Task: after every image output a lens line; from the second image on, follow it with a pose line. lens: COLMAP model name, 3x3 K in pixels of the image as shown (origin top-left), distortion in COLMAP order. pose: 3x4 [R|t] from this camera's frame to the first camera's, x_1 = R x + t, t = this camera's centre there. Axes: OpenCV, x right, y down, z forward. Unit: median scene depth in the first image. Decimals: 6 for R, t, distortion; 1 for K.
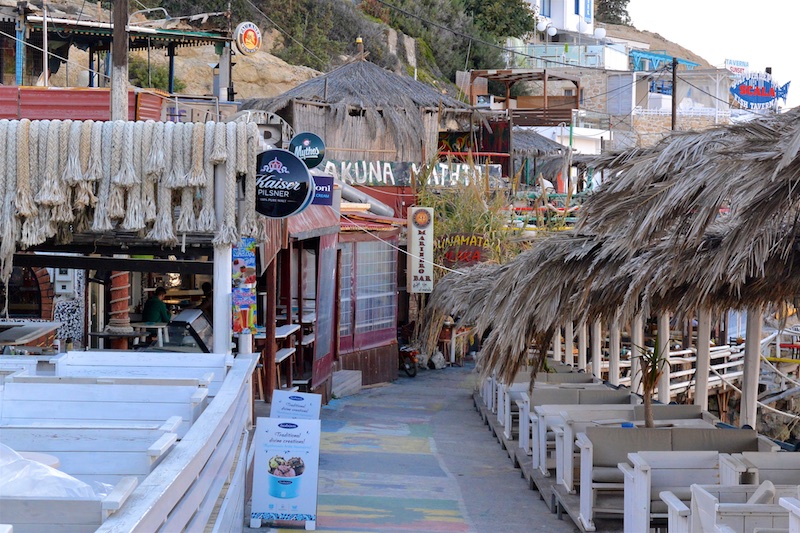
lens RADIAL K [[1772.7, 0, 399.3], [0, 1772.7, 266.8], [0, 0, 1]] dist [-0.000663, 0.000000]
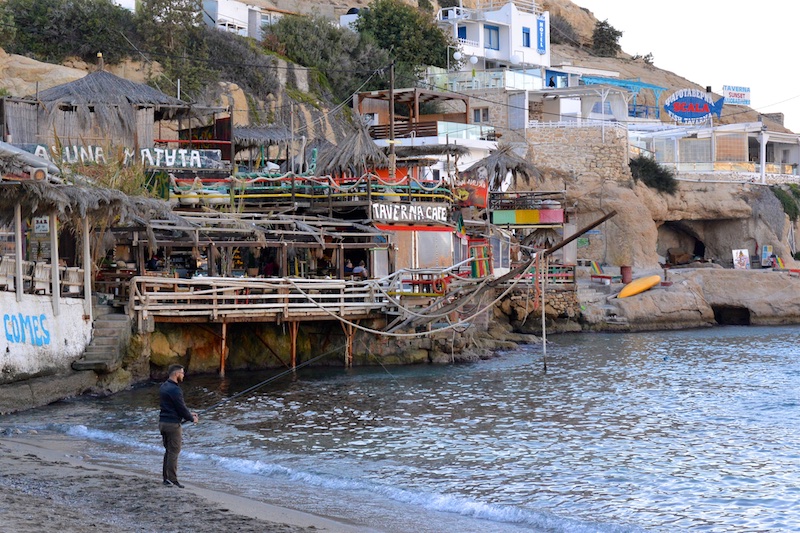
lens RADIAL K [[1772.7, 0, 400.8], [0, 1772.7, 266.2], [0, 0, 1]] dist [-0.000663, 0.000000]
pose [[0.981524, -0.028892, -0.189147, 0.424939], [0.020245, 0.998667, -0.047491, 0.087381], [0.190267, 0.042784, 0.980800, -0.193874]]
